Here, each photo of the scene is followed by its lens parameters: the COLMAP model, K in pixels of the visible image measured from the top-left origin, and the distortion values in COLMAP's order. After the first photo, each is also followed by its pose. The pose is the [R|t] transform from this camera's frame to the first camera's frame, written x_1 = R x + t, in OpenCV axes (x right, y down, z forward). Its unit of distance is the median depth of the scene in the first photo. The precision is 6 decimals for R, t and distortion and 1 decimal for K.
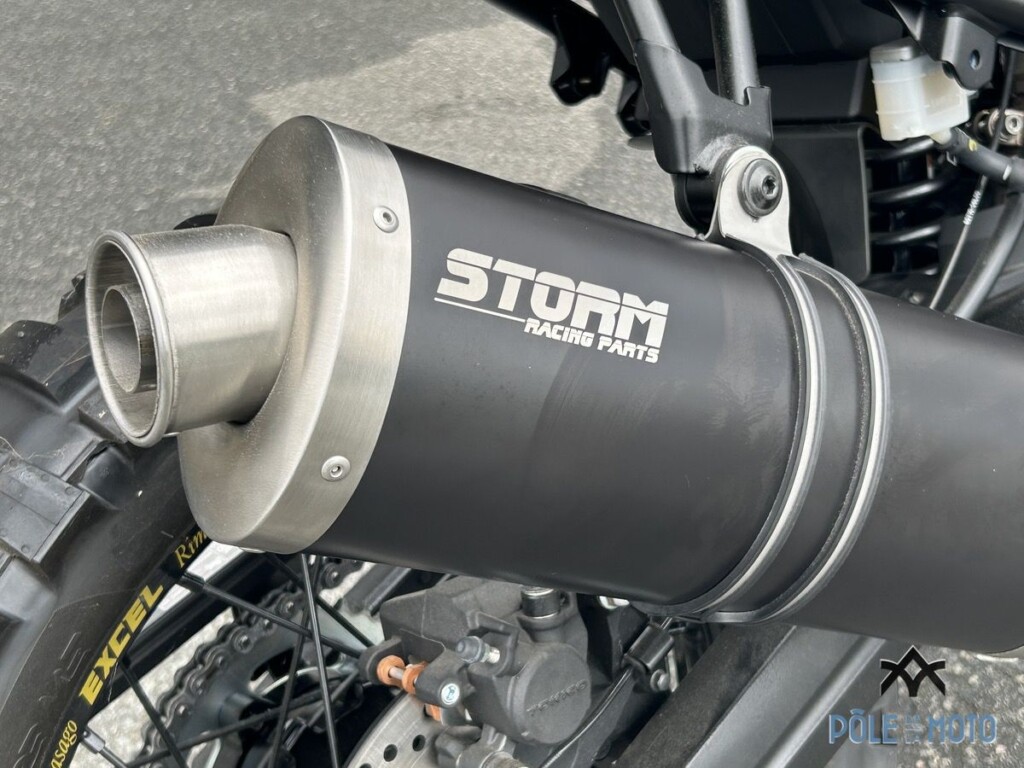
lens RADIAL K [[1729.9, 0, 512.0], [0, 1729.9, 384.0], [0, 0, 1]] dist [0.254929, -1.138818]
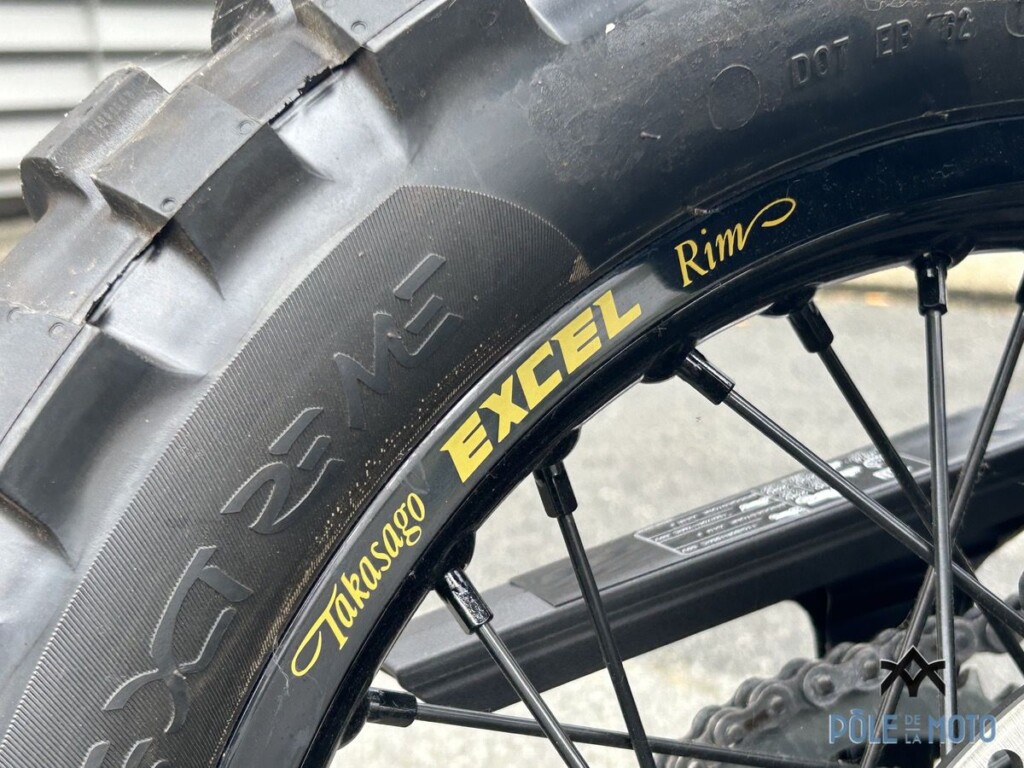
lens RADIAL K [[1729.9, 0, 512.0], [0, 1729.9, 384.0], [0, 0, 1]] dist [0.254929, -1.138818]
pose [[0.902835, 0.080436, -0.422397, -0.016423], [-0.204306, 0.944622, -0.256803, 0.280424], [0.378350, 0.318149, 0.869272, 0.554947]]
